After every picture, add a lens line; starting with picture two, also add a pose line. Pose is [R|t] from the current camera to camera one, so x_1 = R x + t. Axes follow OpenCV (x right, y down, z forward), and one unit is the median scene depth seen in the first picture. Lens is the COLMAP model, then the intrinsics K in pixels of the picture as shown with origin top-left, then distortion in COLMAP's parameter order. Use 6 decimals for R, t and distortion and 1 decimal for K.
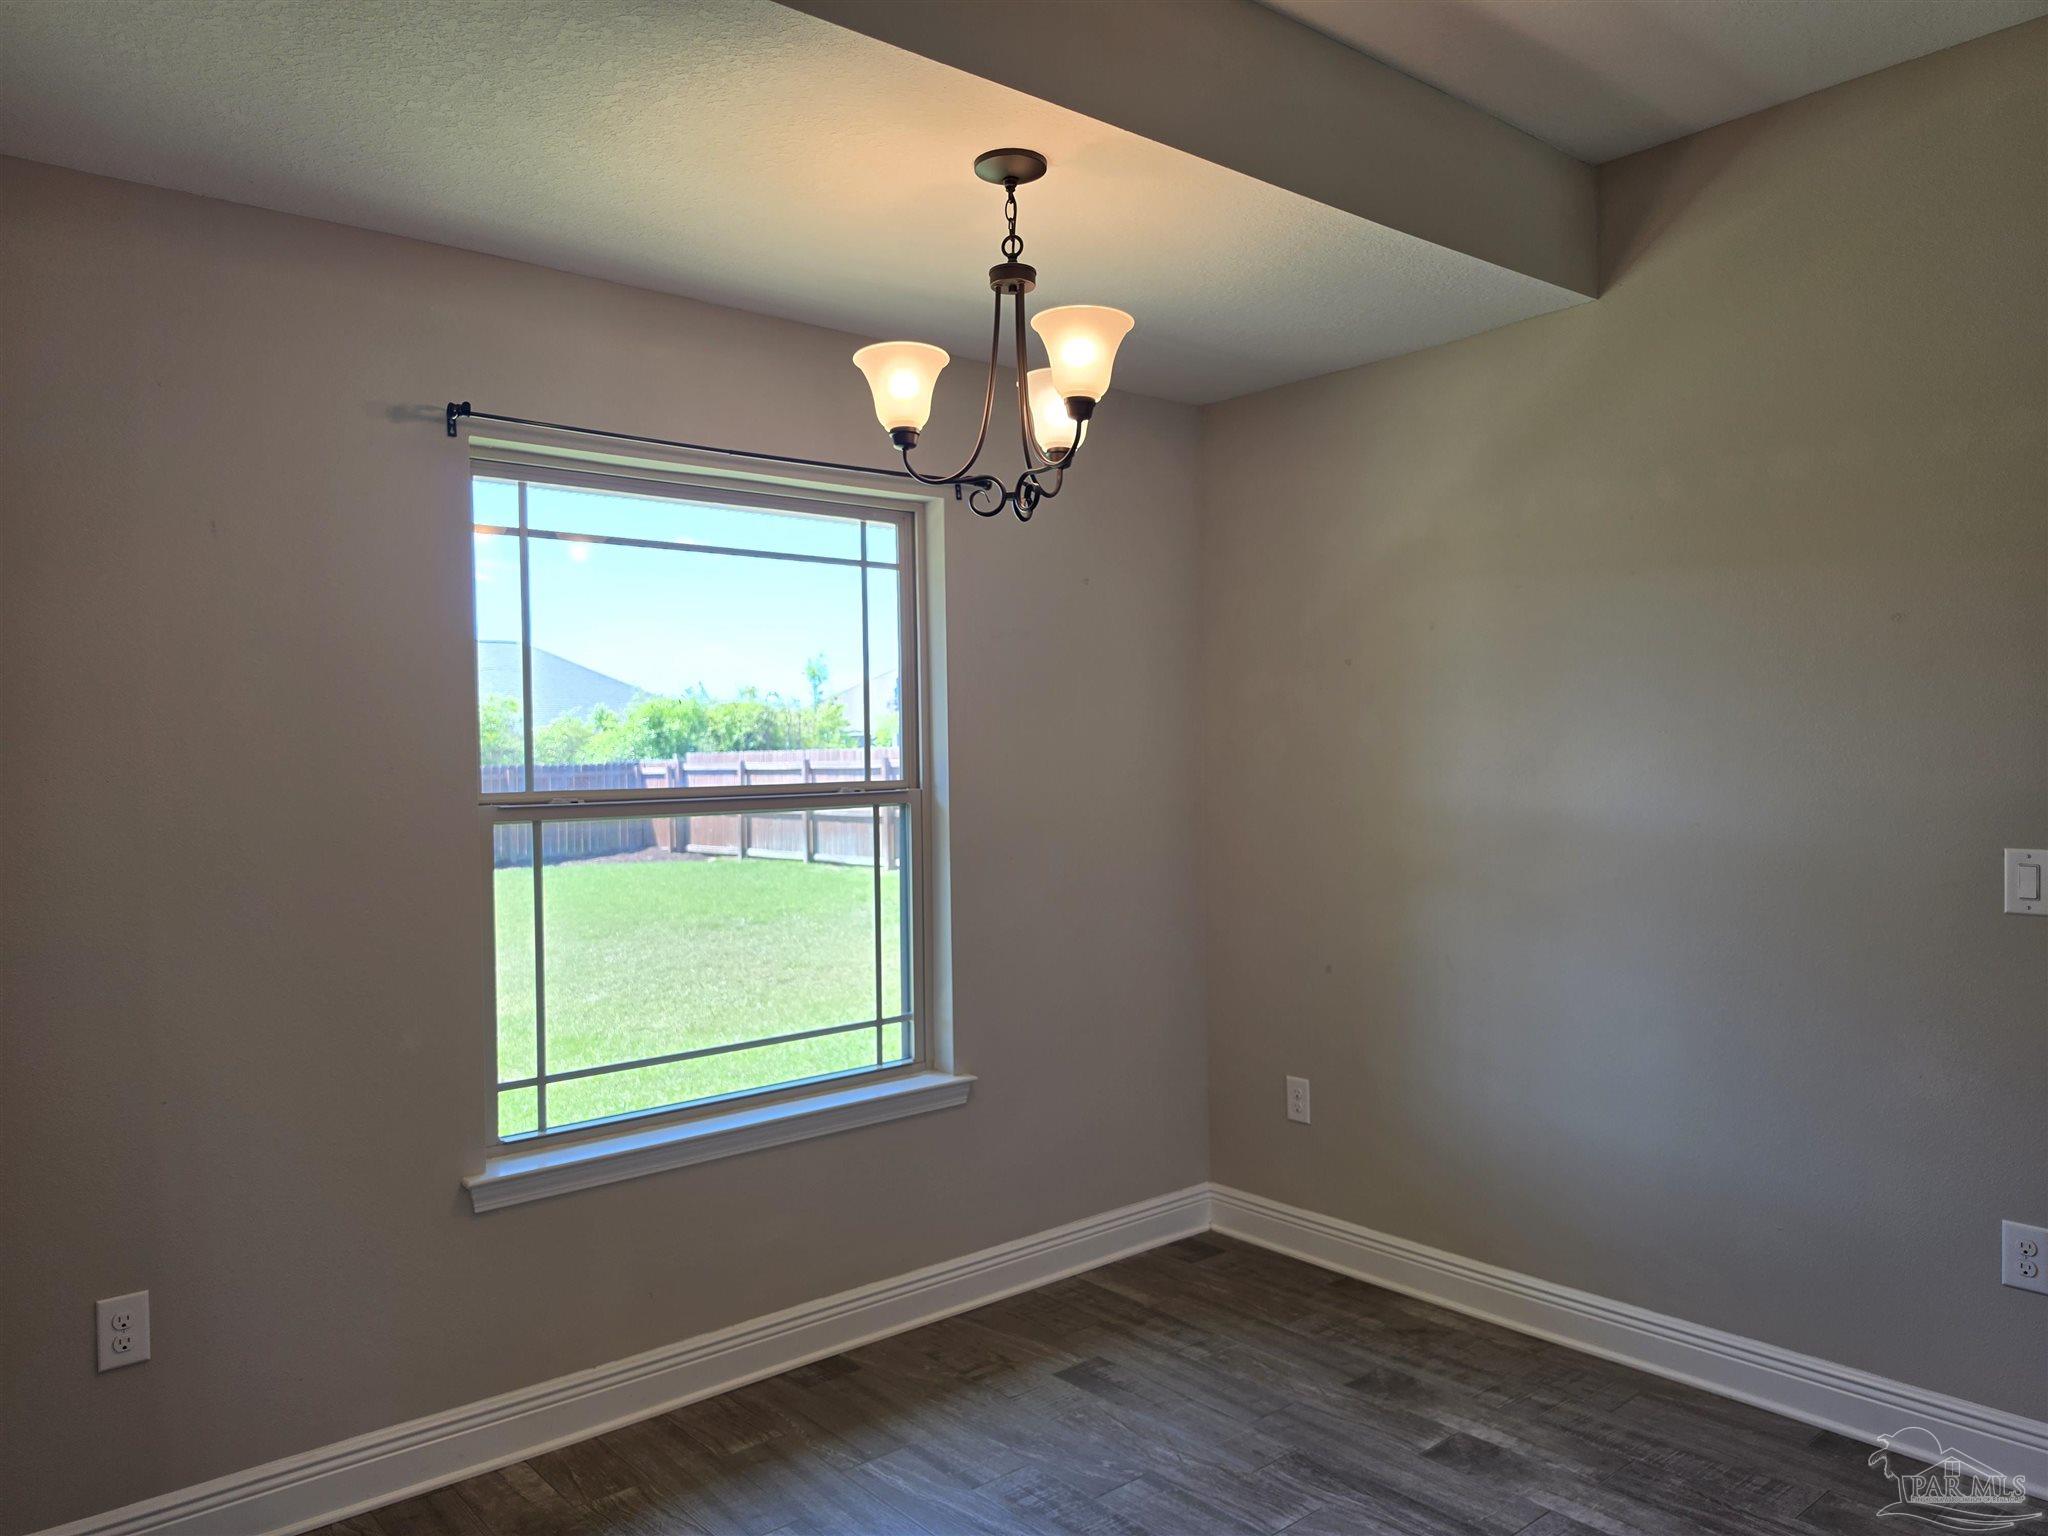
lens RADIAL K [[1424.1, 0, 1024.0], [0, 1424.1, 768.0], [0, 0, 1]] dist [0.093112, -0.148199]
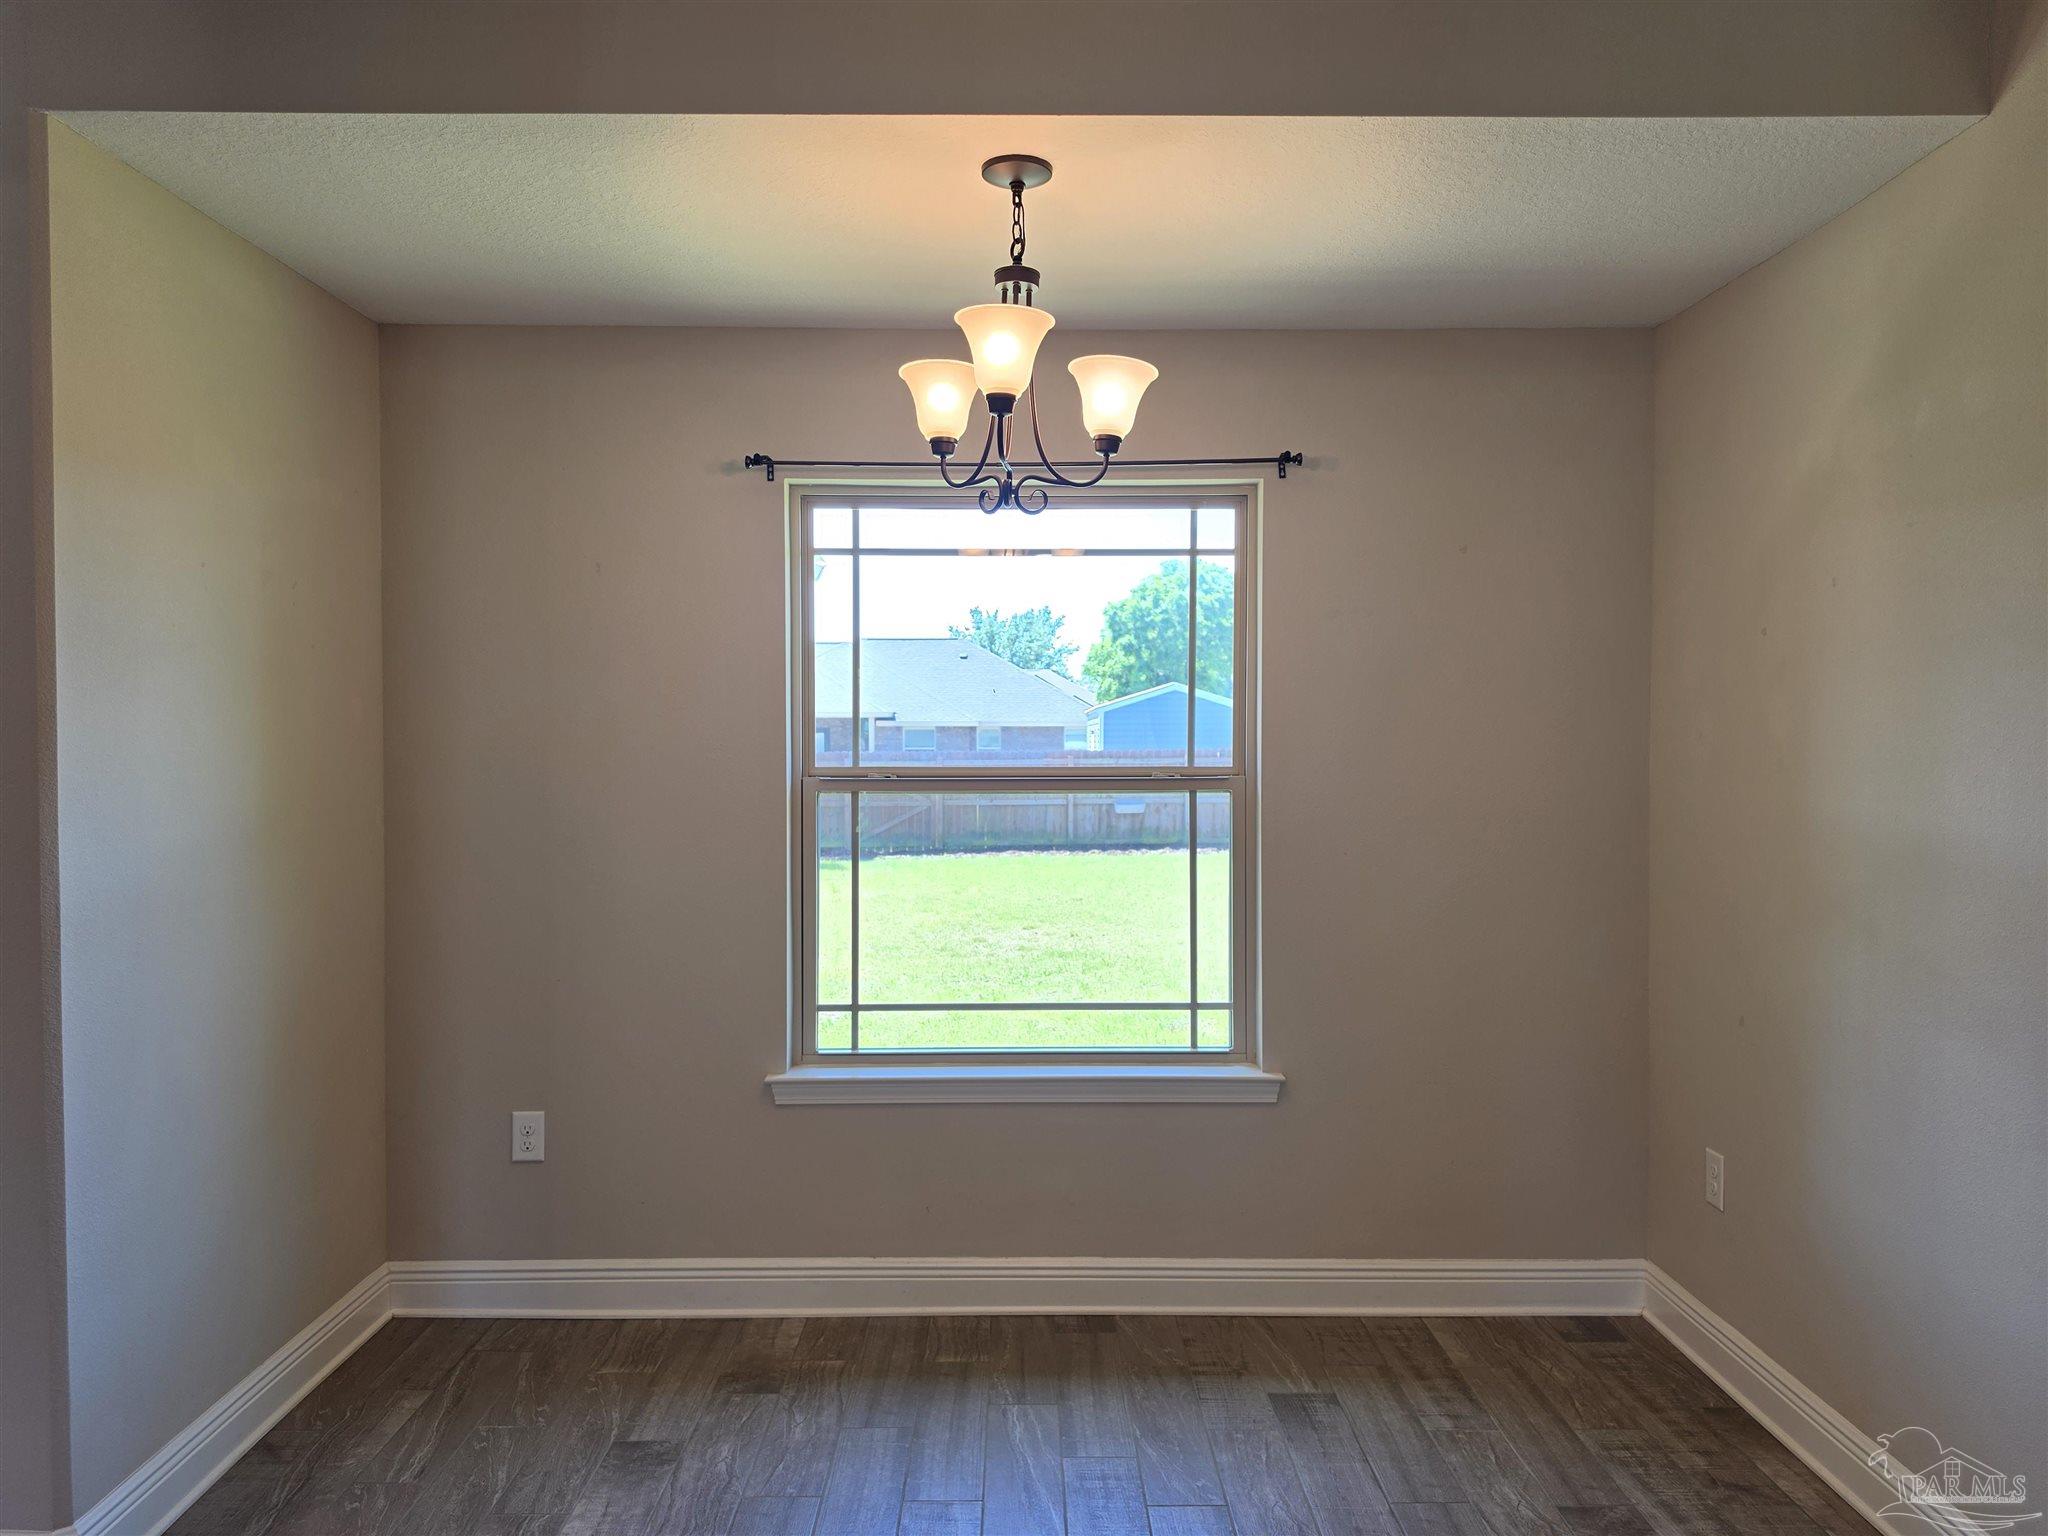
lens RADIAL K [[1416.2, 0, 1008.8], [0, 1416.2, 753.5], [0, 0, 1]] dist [0.093495, -0.139060]
pose [[0.774603, 0.020876, -0.632103, 0.470458], [-0.020006, 0.999764, 0.008501, -0.006907], [0.632131, 0.006061, 0.774838, 0.150024]]
